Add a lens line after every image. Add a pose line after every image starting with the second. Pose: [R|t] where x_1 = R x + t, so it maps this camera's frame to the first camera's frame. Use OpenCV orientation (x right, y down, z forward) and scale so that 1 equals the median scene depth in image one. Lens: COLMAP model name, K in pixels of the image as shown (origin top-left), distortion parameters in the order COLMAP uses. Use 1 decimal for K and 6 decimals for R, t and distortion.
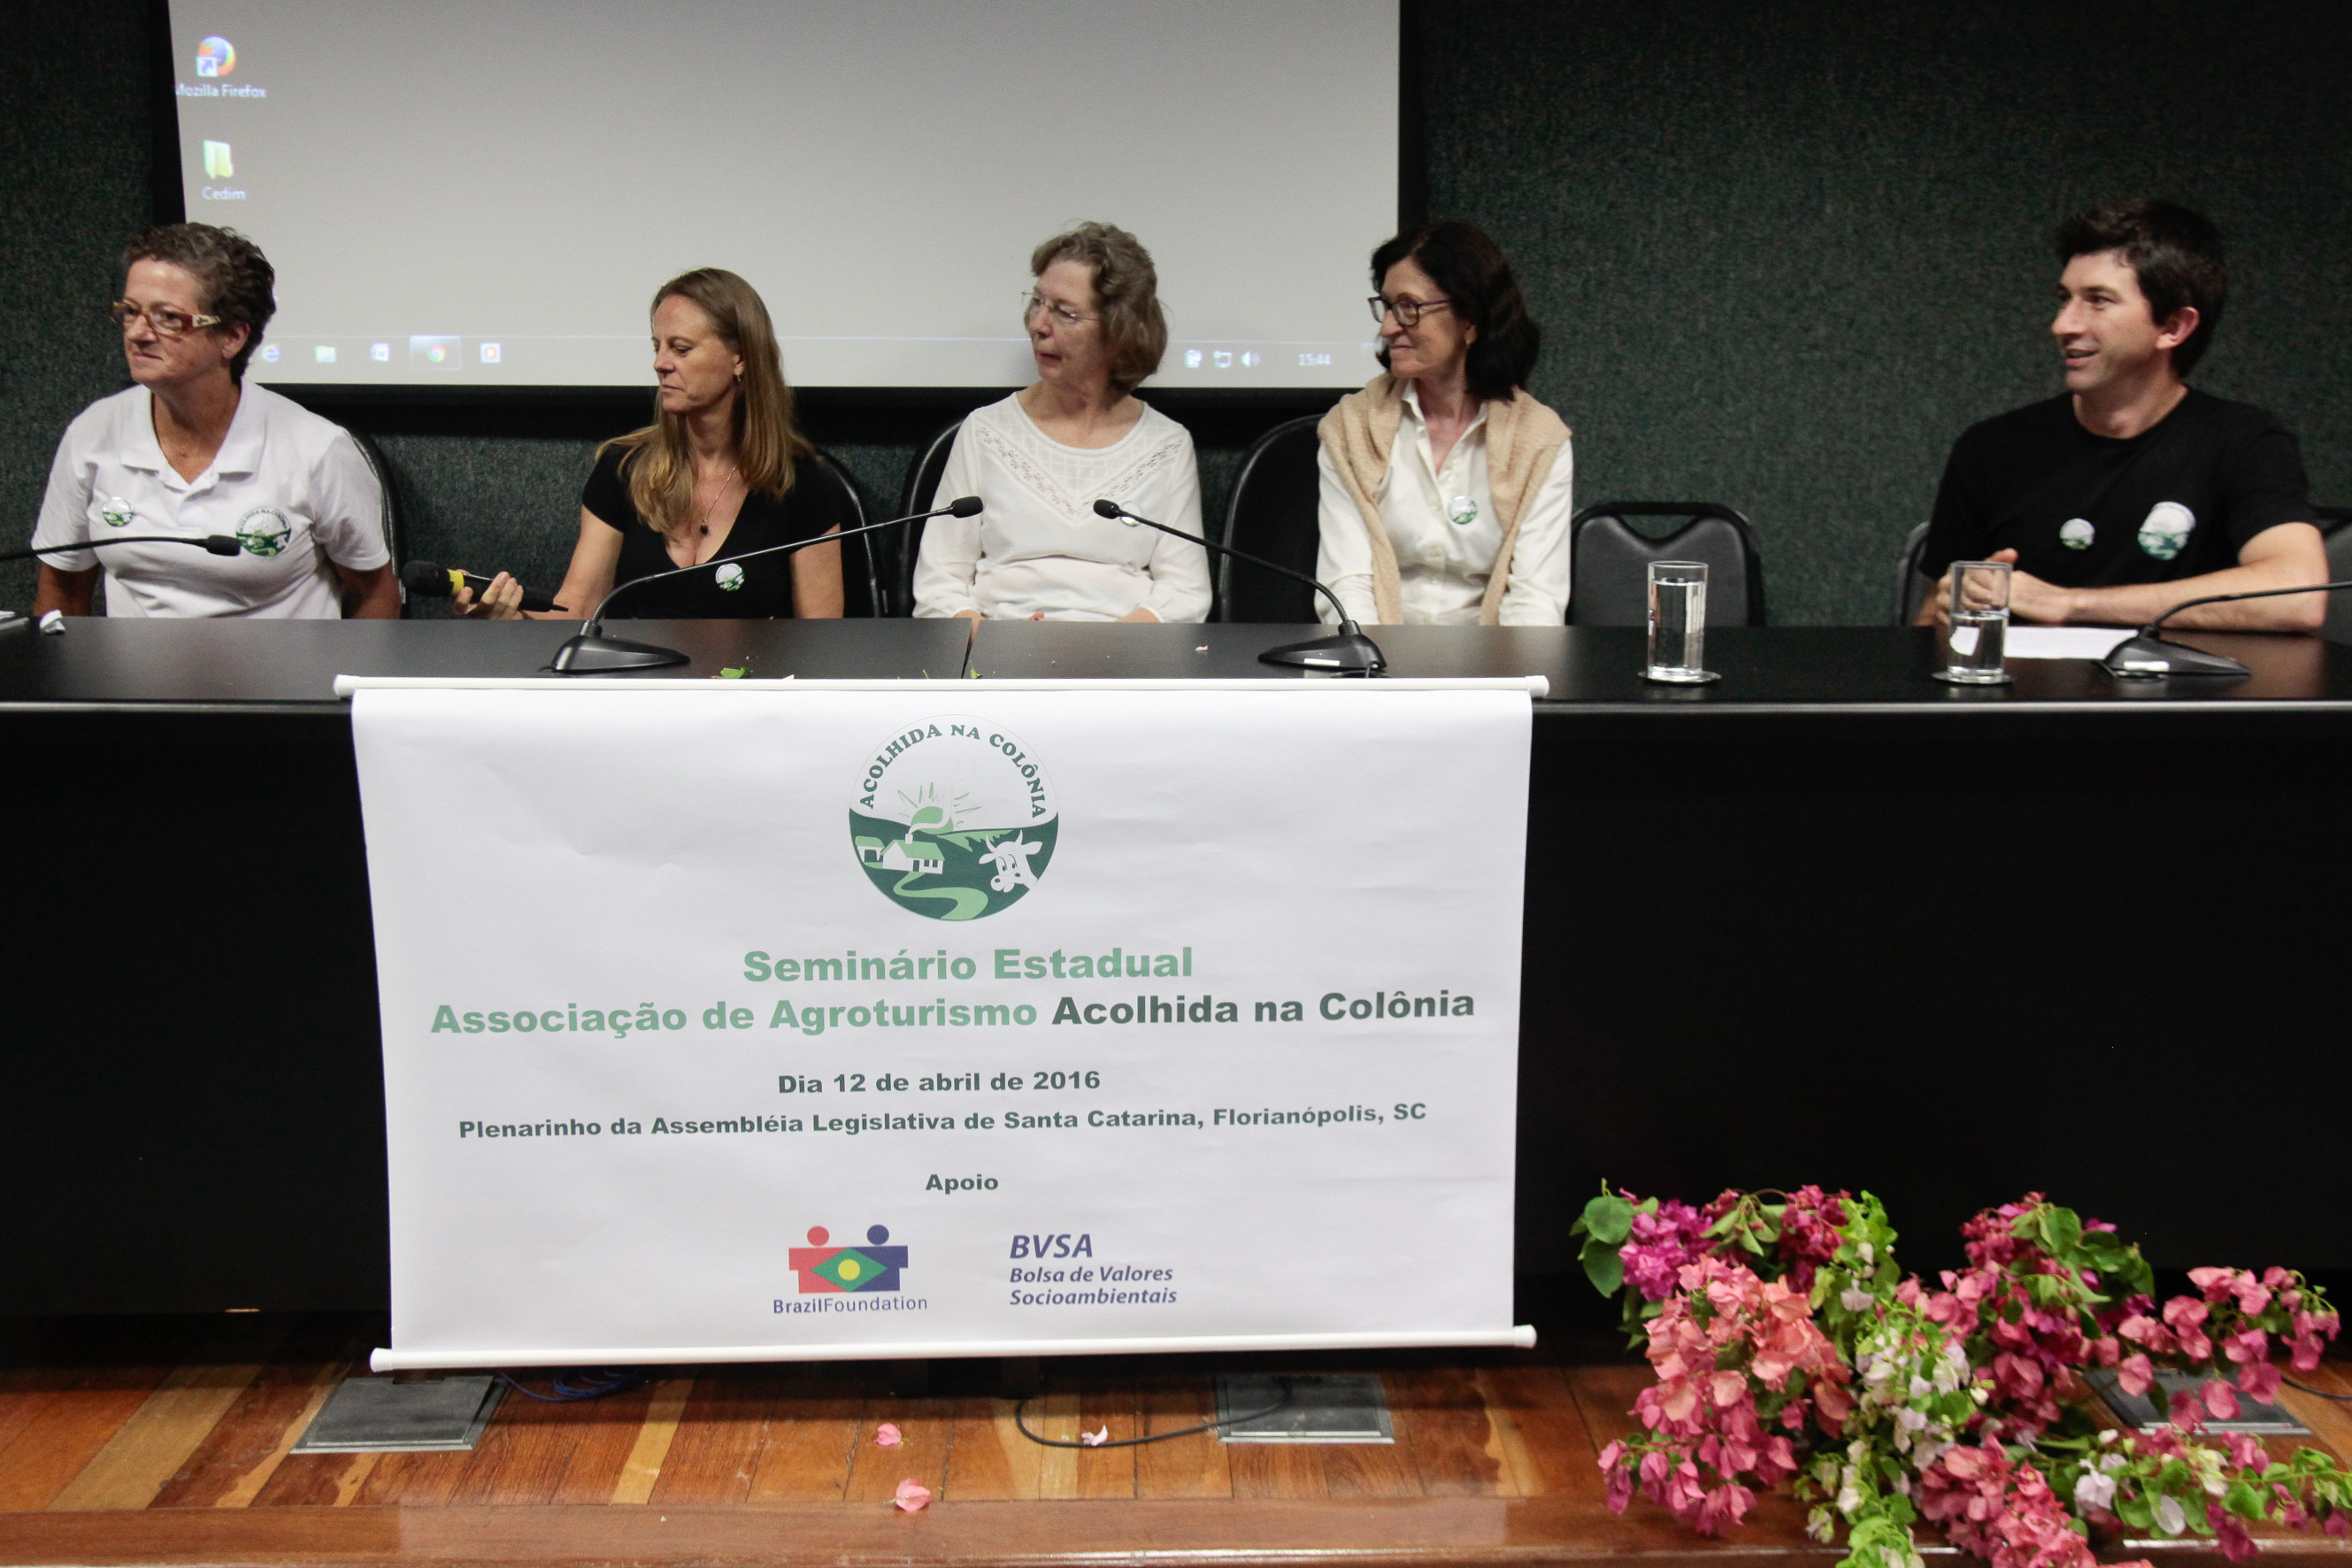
lens RADIAL K [[2300.7, 0, 1174.7], [0, 2300.7, 777.3], [0, 0, 1]] dist [0.047936, 0.000000]
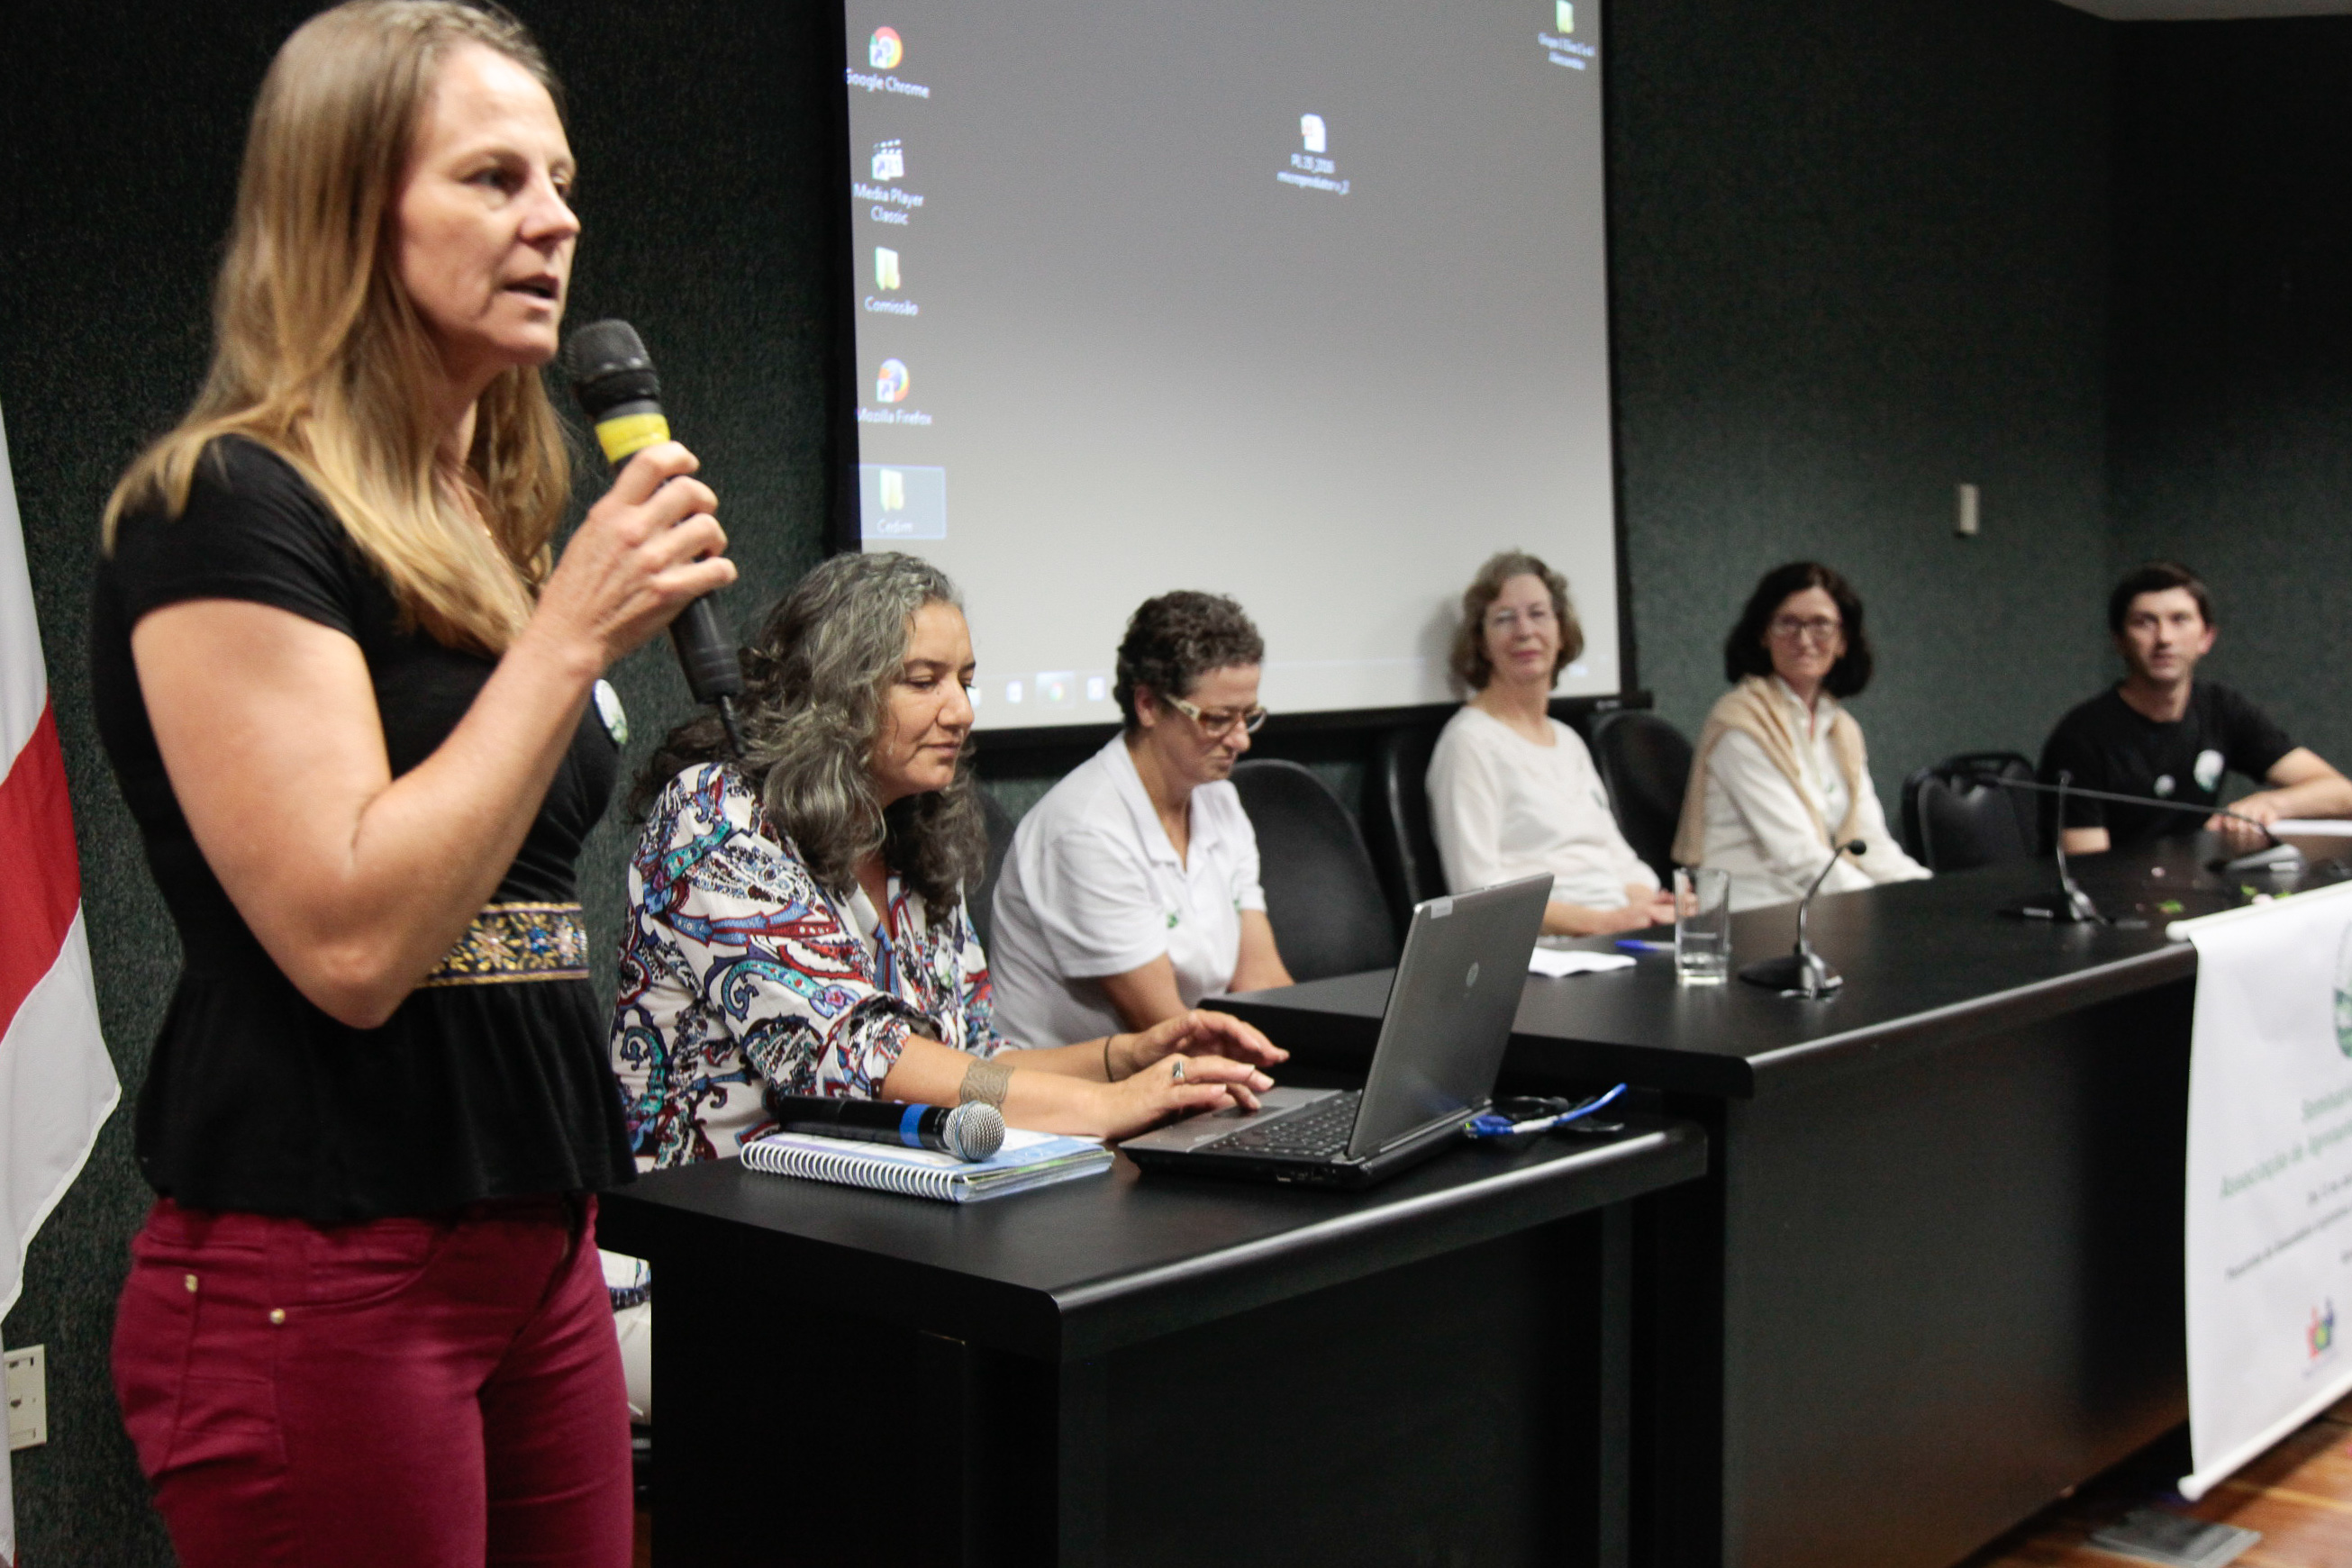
lens RADIAL K [[2854.0, 0, 1185.8], [0, 2854.0, 799.7], [0, 0, 1]] dist [0.136265, 0.000000]
pose [[0.645807, -0.061693, 0.761004, -1.798849], [0.162590, 0.984980, -0.058128, -0.096601], [-0.745988, 0.161271, 0.646137, 0.326444]]
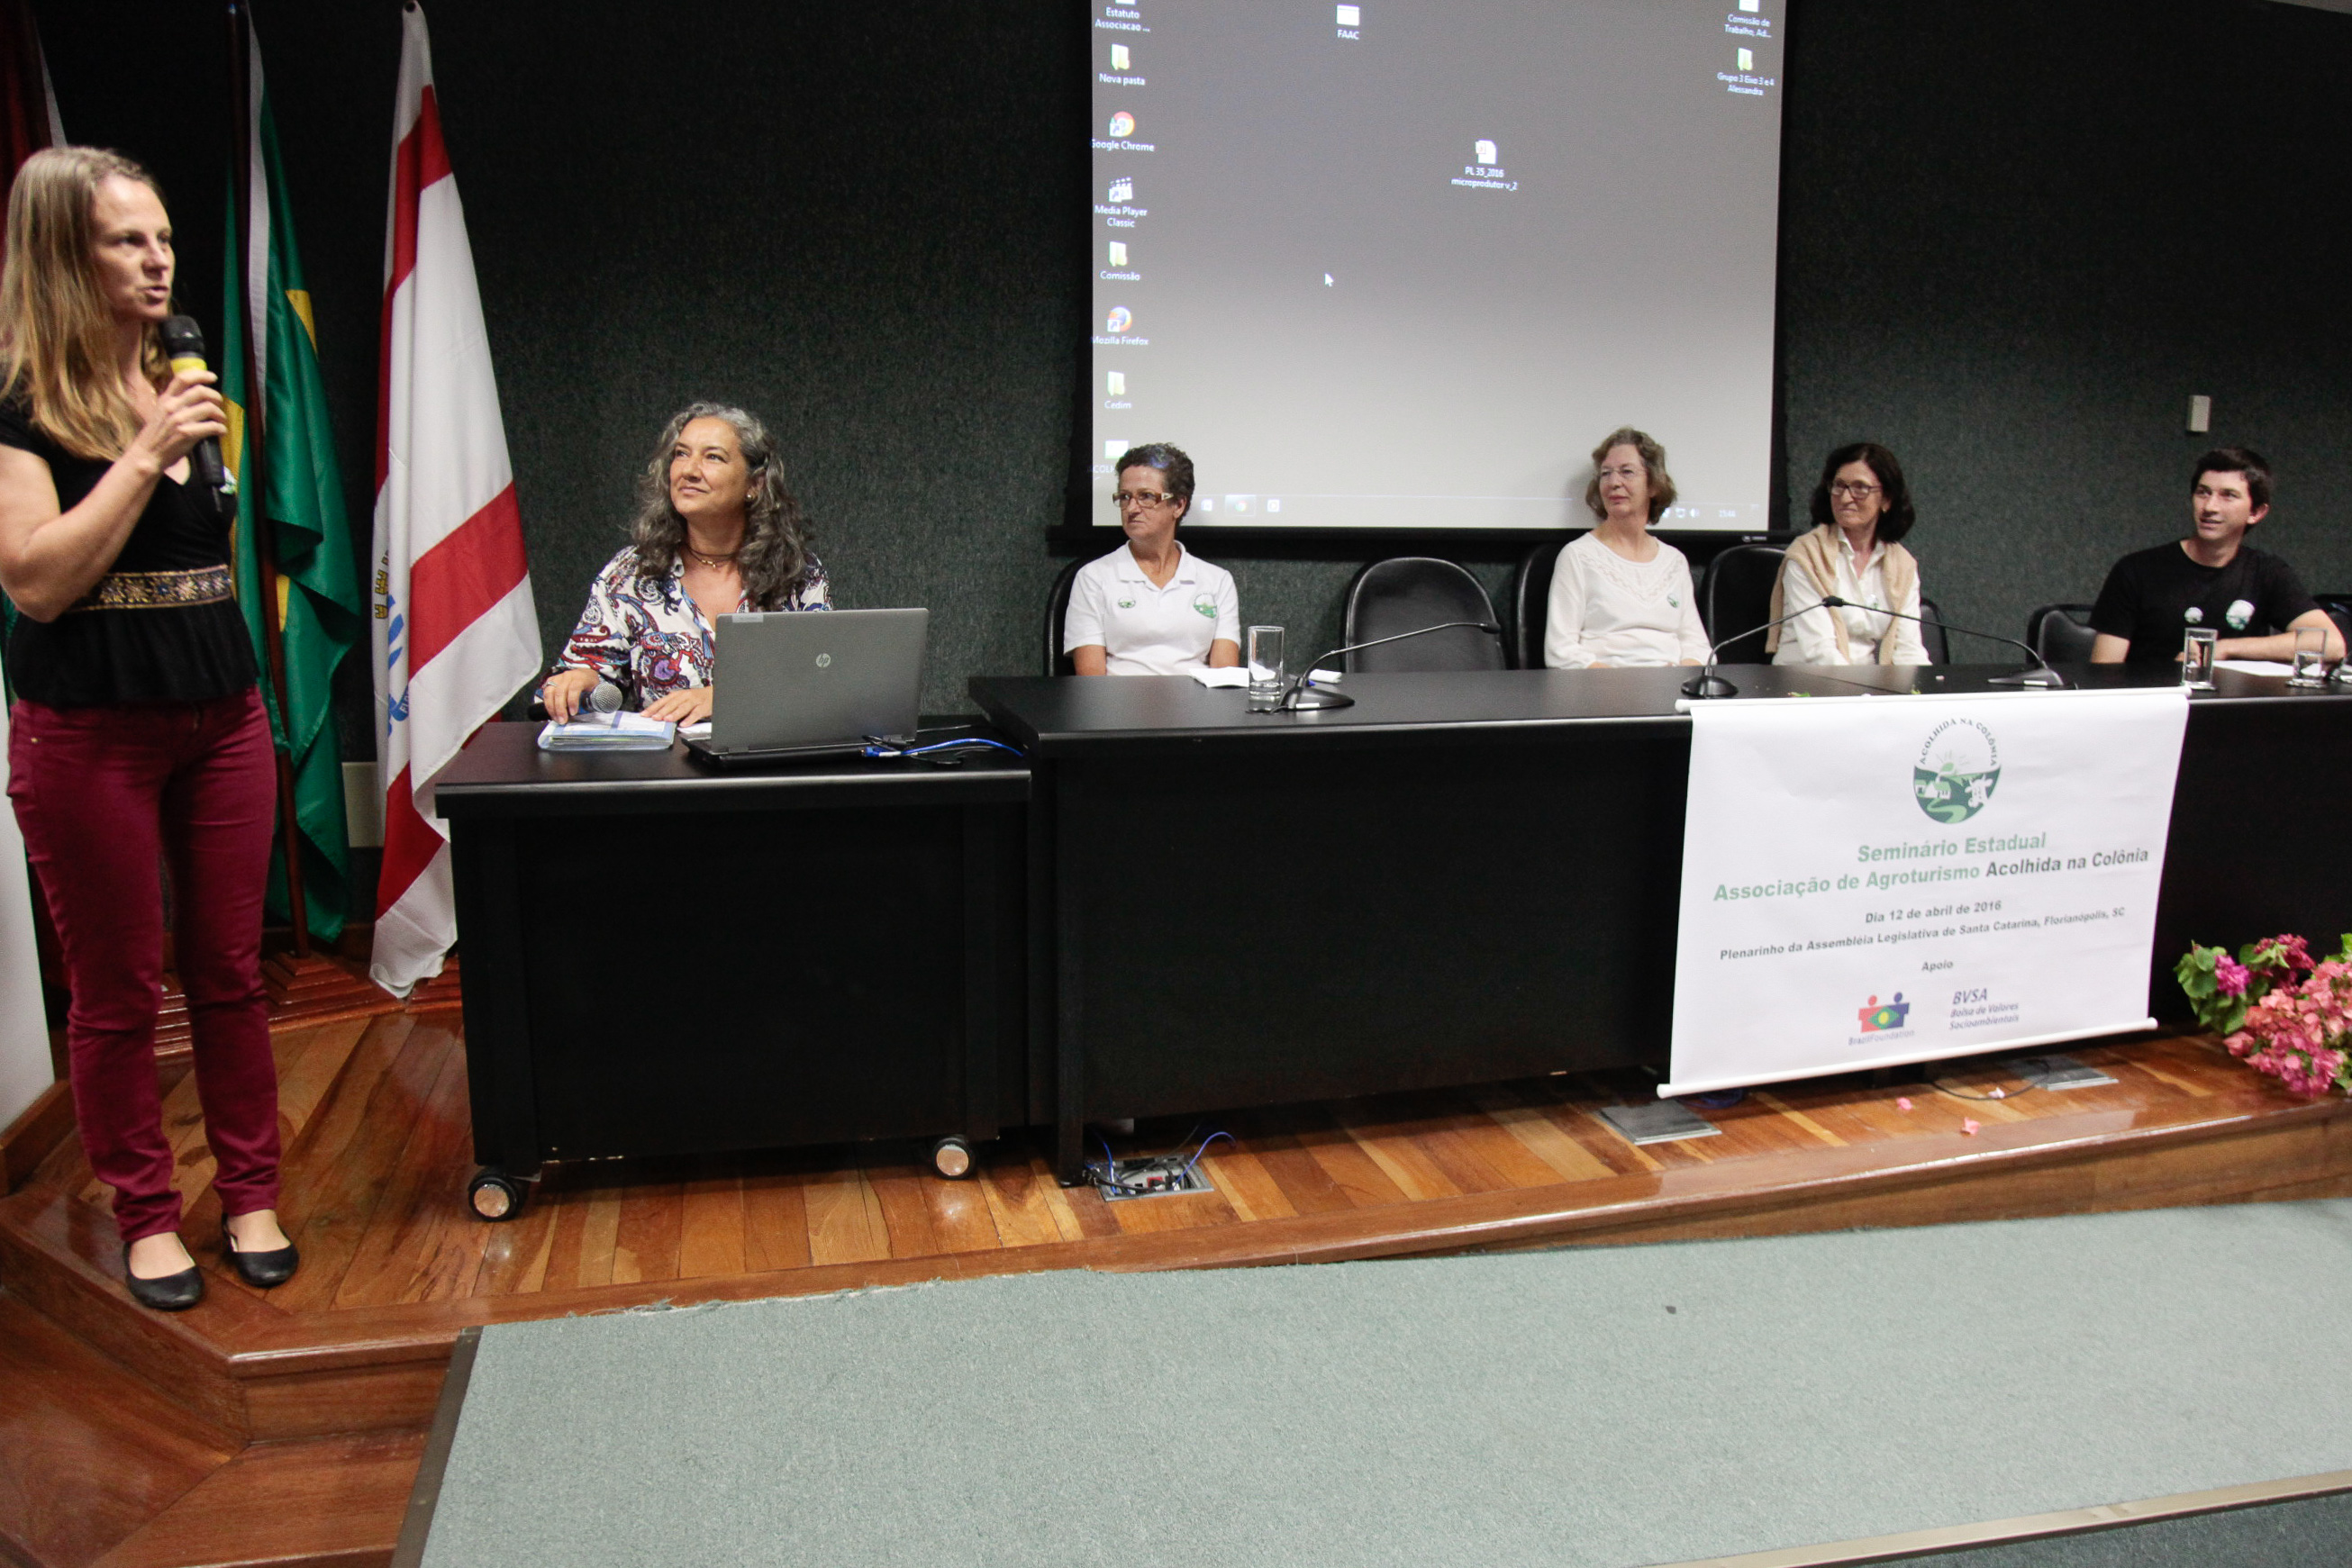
lens RADIAL K [[1653.4, 0, 1172.1], [0, 1653.4, 787.6], [0, 0, 1]] dist [-0.085111, 0.034656]
pose [[0.964028, -0.041432, 0.262551, -1.018712], [0.041791, 0.999117, 0.004219, 0.001038], [-0.262494, 0.006905, 0.964909, -0.101936]]
